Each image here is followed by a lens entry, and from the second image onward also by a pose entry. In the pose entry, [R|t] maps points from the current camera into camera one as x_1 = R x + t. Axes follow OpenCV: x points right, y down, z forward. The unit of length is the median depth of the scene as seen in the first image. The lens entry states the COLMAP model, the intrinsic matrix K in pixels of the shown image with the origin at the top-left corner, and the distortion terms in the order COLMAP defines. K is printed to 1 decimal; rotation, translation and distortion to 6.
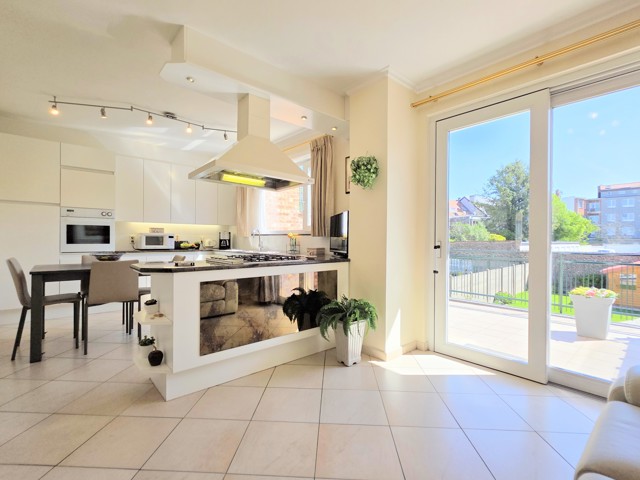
lens RADIAL K [[302.4, 0, 321.4], [0, 302.4, 239.2], [0, 0, 1]] dist [0.001090, 0.001191]
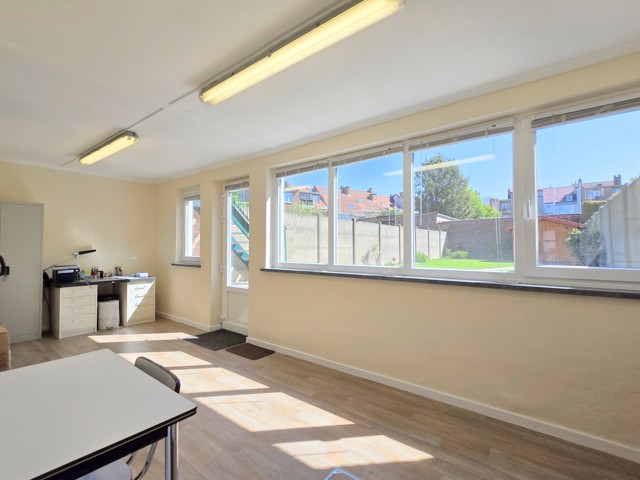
lens RADIAL K [[302.4, 0, 320.8], [0, 302.4, 239.6], [0, 0, 1]] dist [0.001090, 0.001191]
pose [[0.983901, -0.005151, 0.178643, 0.372742], [0.009898, 0.999621, -0.025688, 0.425044], [-0.178443, 0.027042, 0.983579, 0.334886]]
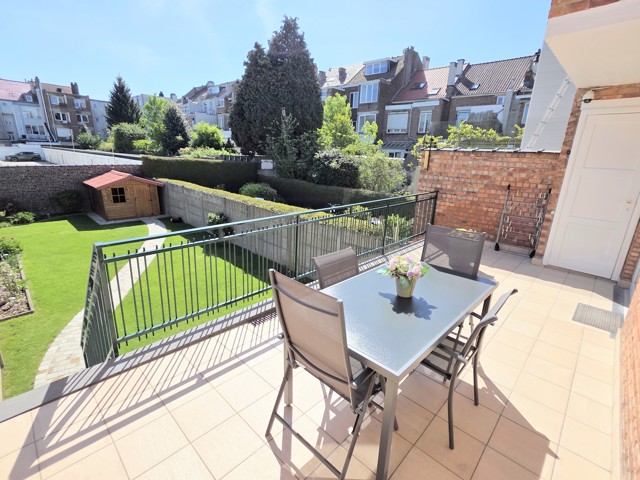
lens RADIAL K [[302.4, 0, 319.1], [0, 302.4, 240.8], [0, 0, 1]] dist [0.001090, 0.001191]
pose [[-0.074115, -0.290041, 0.954140, -0.162053], [-0.034658, 0.956943, 0.288201, -0.078168], [-0.996647, -0.011709, -0.080976, 1.022956]]
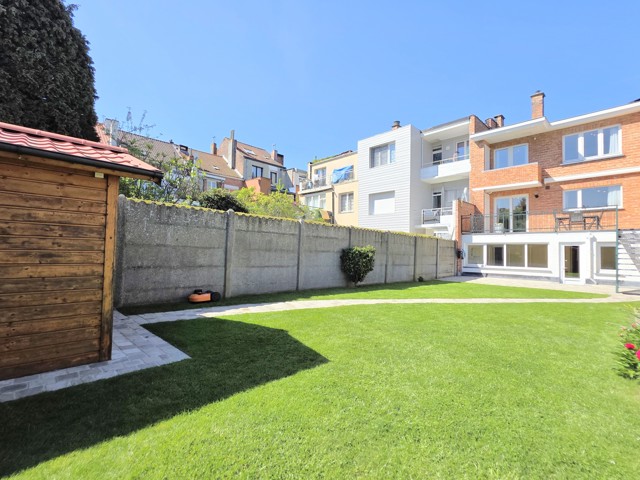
lens RADIAL K [[302.4, 0, 320.1], [0, 302.4, 241.9], [0, 0, 1]] dist [0.001090, 0.001191]
pose [[-0.998019, -0.033987, -0.052951, 2.175236], [-0.032002, 0.998769, -0.037895, 0.398413], [0.054173, -0.036126, -0.997878, 3.080450]]
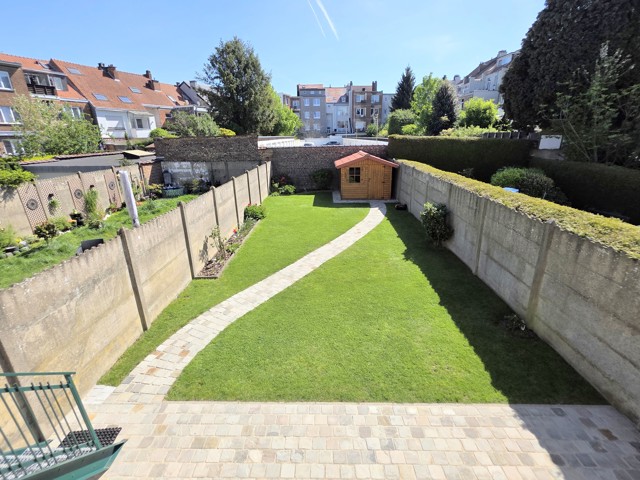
lens RADIAL K [[302.4, 0, 318.8], [0, 302.4, 240.9], [0, 0, 1]] dist [0.001090, 0.001191]
pose [[0.680823, -0.253874, 0.687043, 0.439231], [0.016683, 0.943141, 0.331975, 0.024961], [-0.732258, -0.214555, 0.646347, 0.973153]]
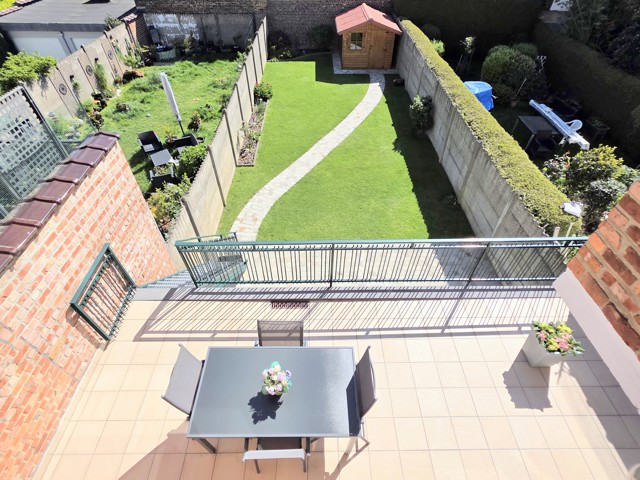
lens RADIAL K [[328.6, 0, 318.7], [0, 328.6, 240.2], [0, 0, 1]] dist [-0.002163, 0.000870]
pose [[0.658395, -0.539439, 0.524901, 0.025385], [0.000606, 0.697763, 0.716329, -0.444532], [-0.752672, -0.471309, 0.459731, 0.734580]]
